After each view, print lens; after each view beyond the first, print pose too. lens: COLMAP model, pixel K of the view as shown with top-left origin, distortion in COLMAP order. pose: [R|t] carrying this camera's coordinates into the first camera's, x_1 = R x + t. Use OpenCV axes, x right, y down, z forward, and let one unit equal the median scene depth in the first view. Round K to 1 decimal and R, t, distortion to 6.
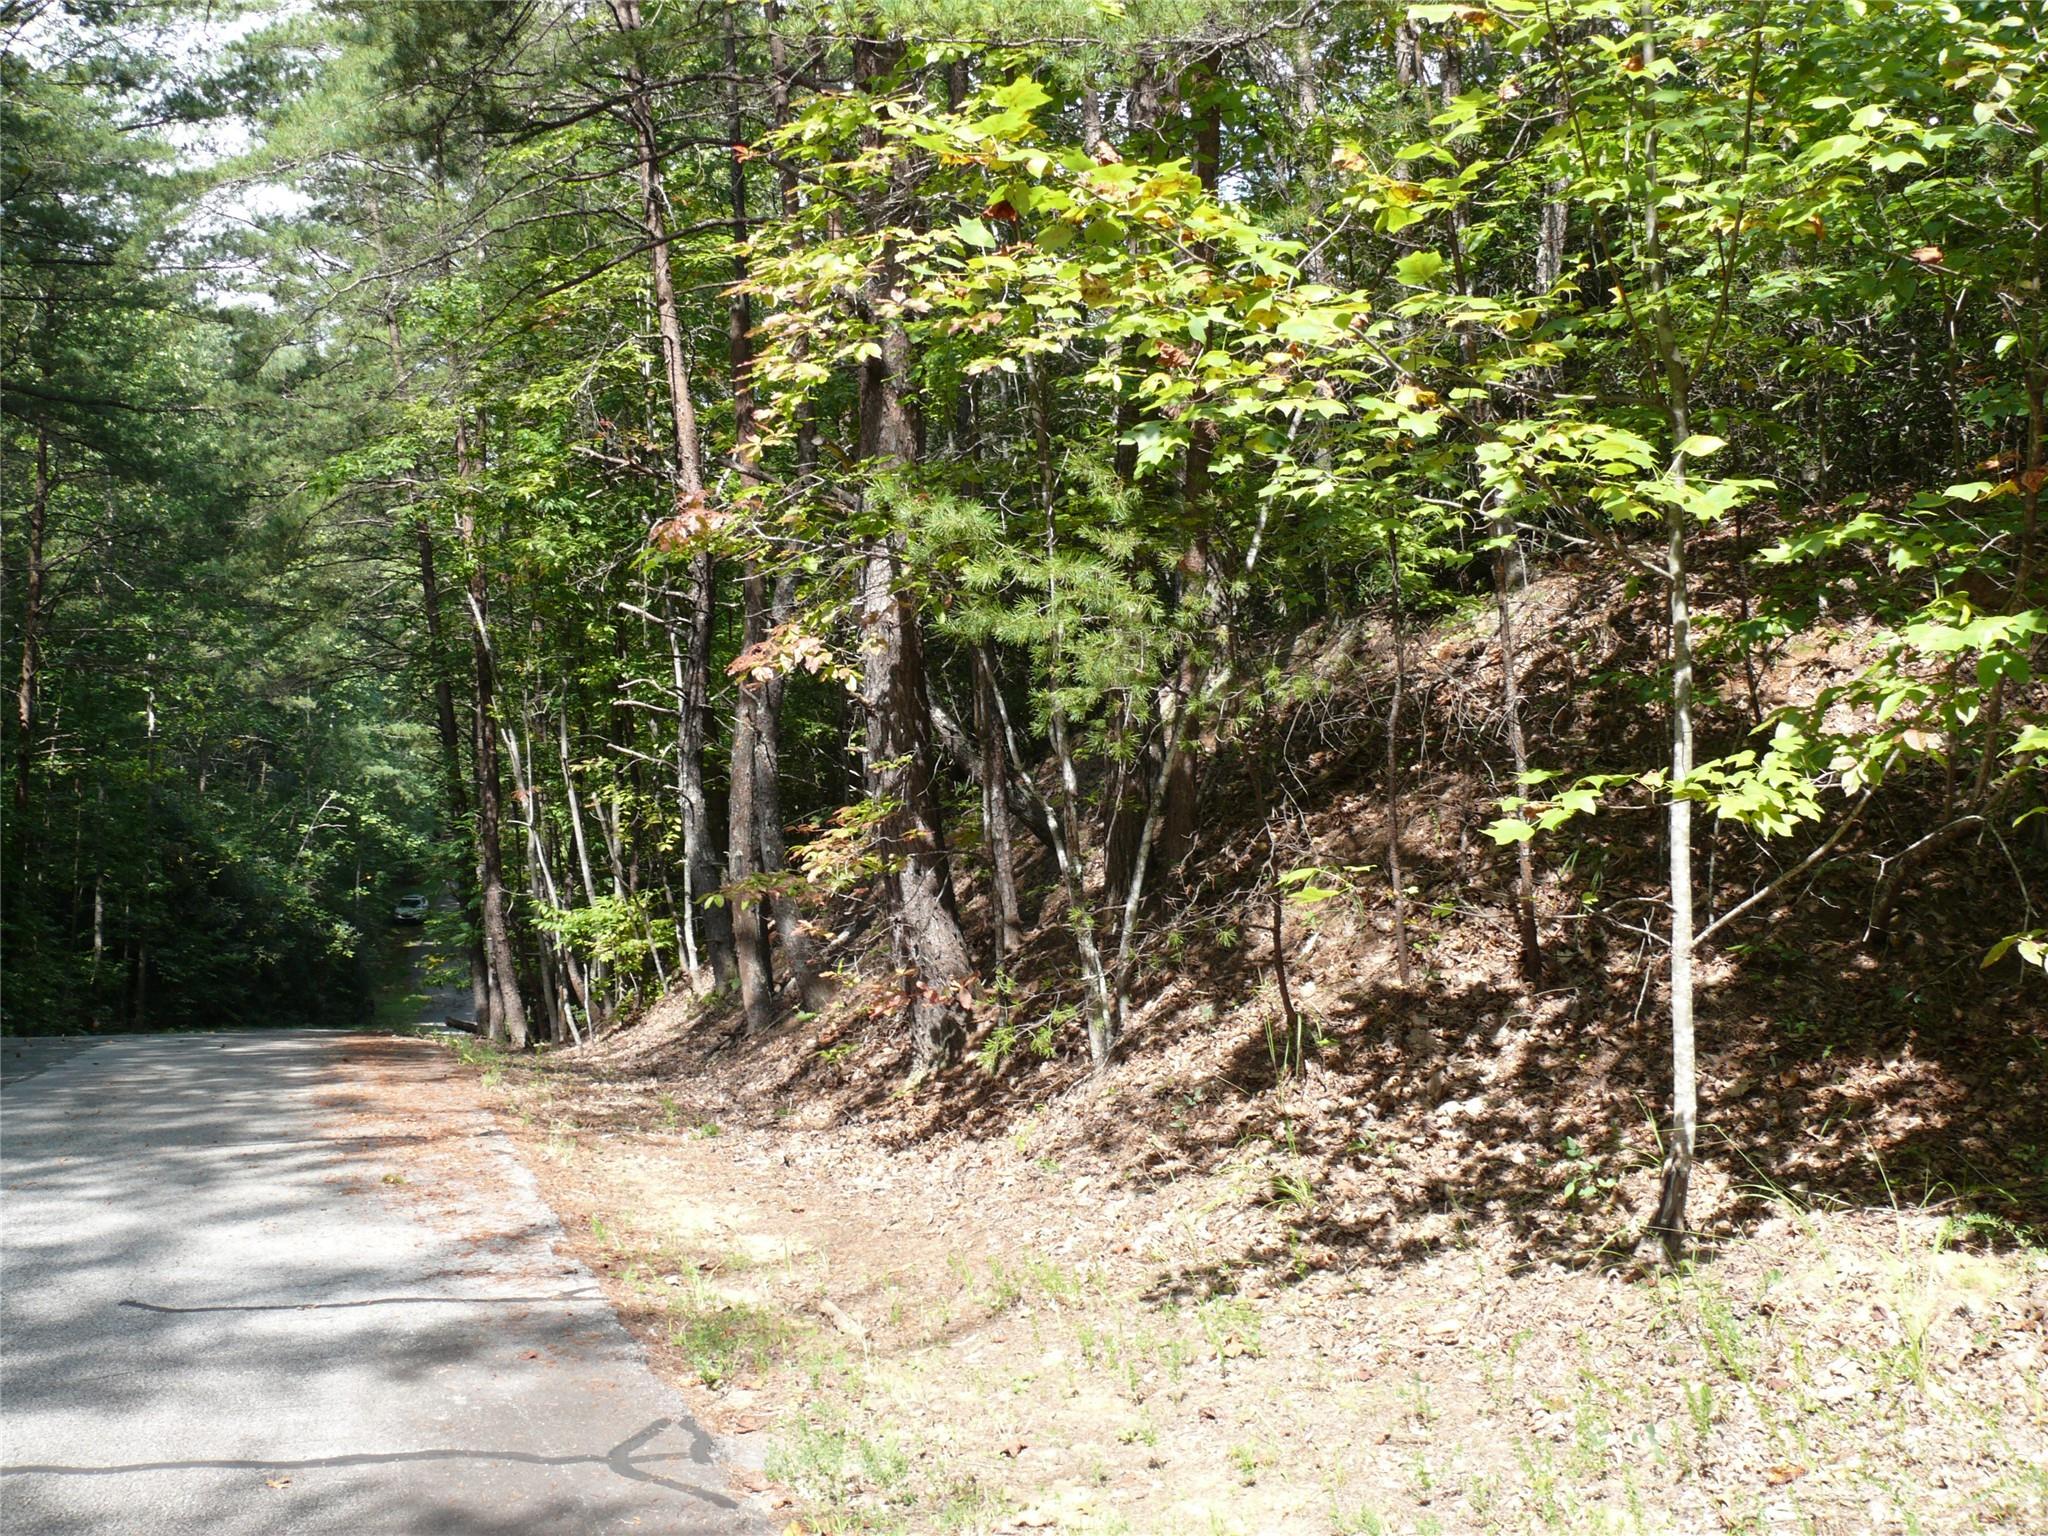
lens RADIAL K [[2275.4, 0, 1023.2], [0, 2275.4, 771.0], [0, 0, 1]] dist [0.001815, 0.000000]
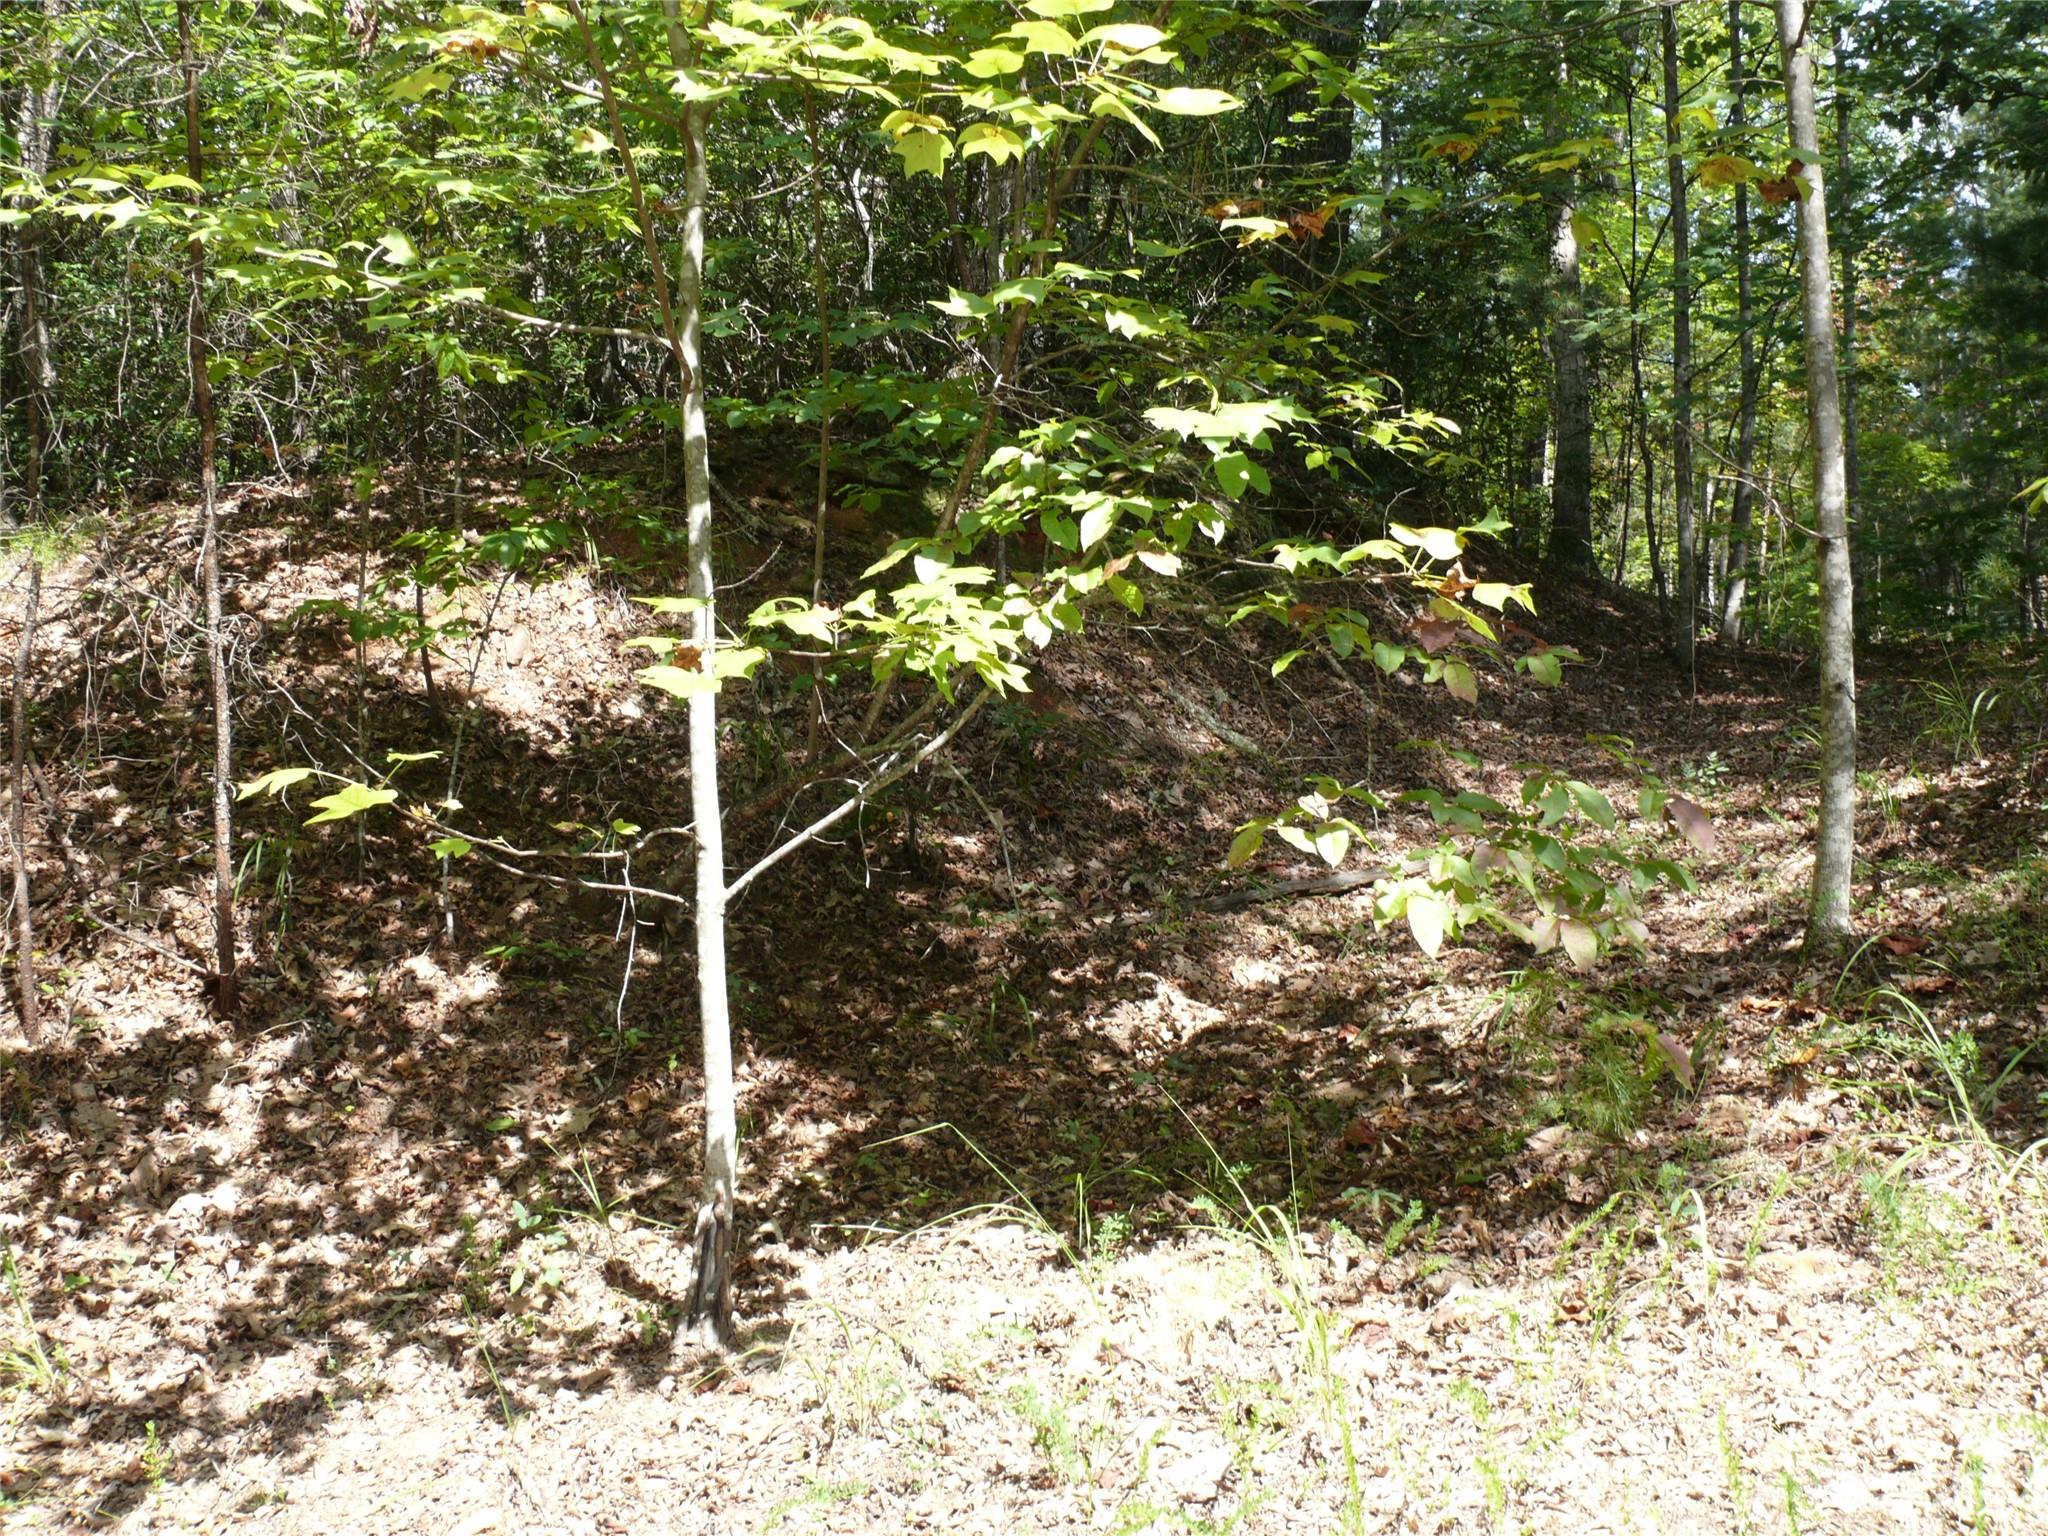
lens RADIAL K [[2275.4, 0, 1021.7], [0, 2275.4, 758.0], [0, 0, 1]] dist [0.001815, 0.000000]
pose [[0.728395, -0.009842, 0.685087, -0.091300], [0.042764, 0.998600, -0.031121, 0.044929], [-0.683822, 0.051965, 0.727796, 0.315586]]
